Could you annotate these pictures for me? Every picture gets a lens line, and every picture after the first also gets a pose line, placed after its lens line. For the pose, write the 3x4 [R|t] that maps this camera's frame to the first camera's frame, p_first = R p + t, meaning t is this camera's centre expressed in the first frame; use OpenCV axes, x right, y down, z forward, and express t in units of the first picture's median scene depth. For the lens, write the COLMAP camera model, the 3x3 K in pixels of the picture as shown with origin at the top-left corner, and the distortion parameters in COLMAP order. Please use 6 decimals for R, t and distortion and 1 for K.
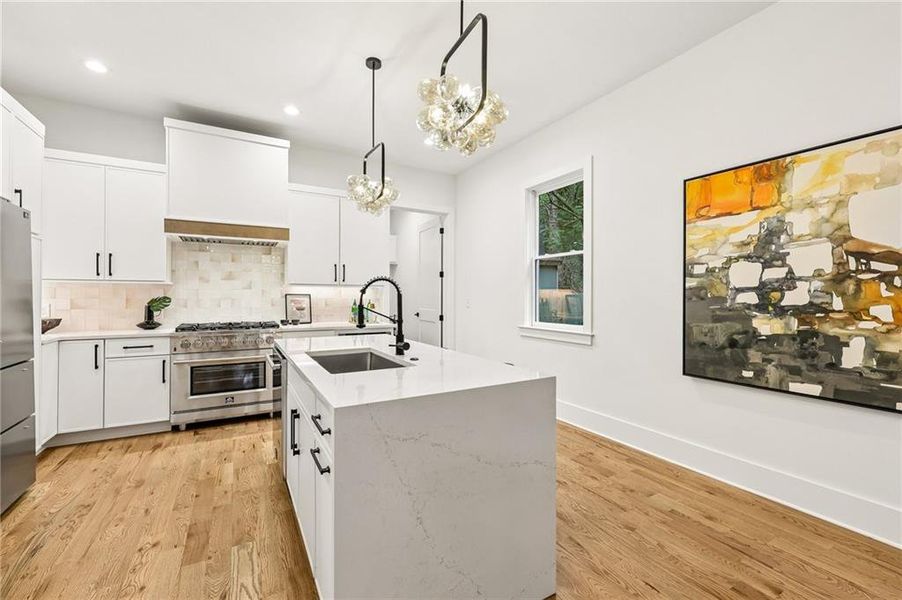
lens RADIAL K [[379.0, 0, 449.4], [0, 379.0, 295.0], [0, 0, 1]] dist [-0.002195, -0.000342]
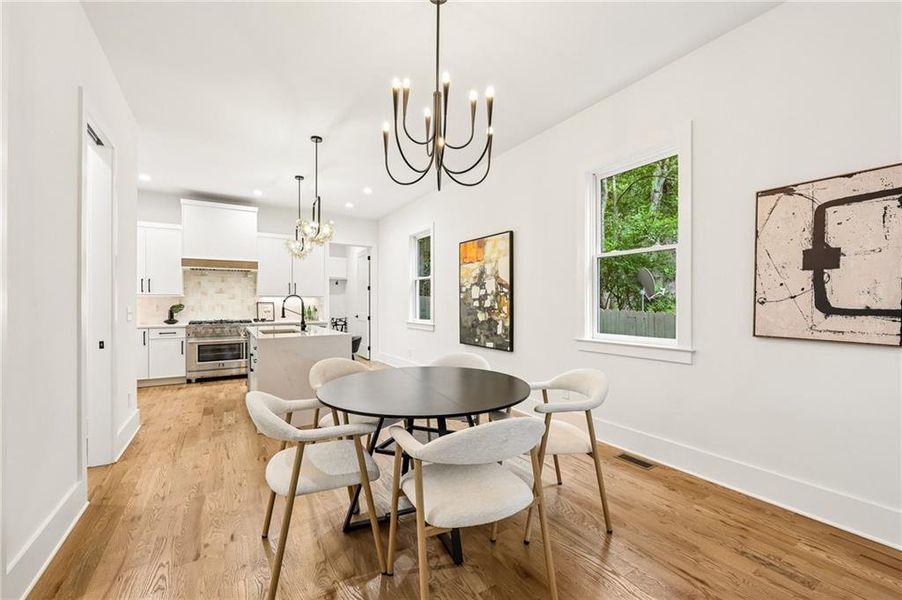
lens RADIAL K [[368.5, 0, 447.0], [0, 368.5, 303.0], [0, 0, 1]] dist [0.000767, -0.000032]
pose [[0.999499, -0.004046, 0.031383, 0.382226], [0.003949, 0.999987, 0.003141, -0.001181], [-0.031396, -0.003015, 0.999502, -0.687161]]
